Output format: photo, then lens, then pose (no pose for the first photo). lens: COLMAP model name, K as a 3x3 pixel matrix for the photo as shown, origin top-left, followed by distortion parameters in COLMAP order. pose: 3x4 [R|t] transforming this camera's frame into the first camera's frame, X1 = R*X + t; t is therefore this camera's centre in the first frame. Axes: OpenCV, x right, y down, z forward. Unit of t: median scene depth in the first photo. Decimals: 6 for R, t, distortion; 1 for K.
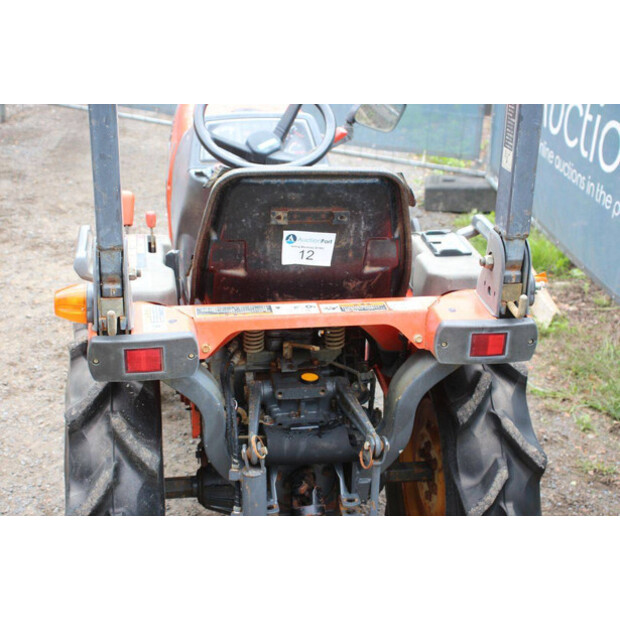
lens RADIAL K [[1151.8, 0, 322.6], [0, 1151.8, 324.1], [0, 0, 1]] dist [0.259971, 0.000000]
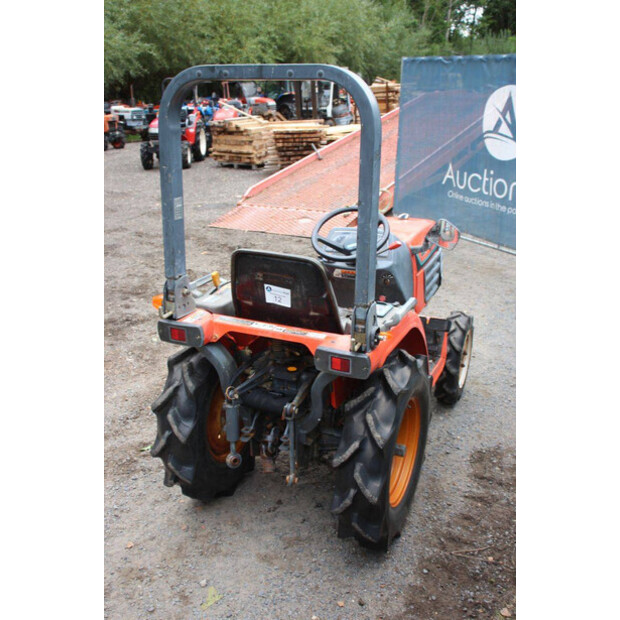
lens RADIAL K [[741.1, 0, 291.7], [0, 741.1, 315.7], [0, 0, 1]] dist [0.018391, 0.000000]
pose [[0.809072, 0.167758, -0.563258, 0.672349], [-0.205015, 0.978754, -0.002979, -0.034354], [0.550791, 0.117887, 0.826276, 0.027498]]
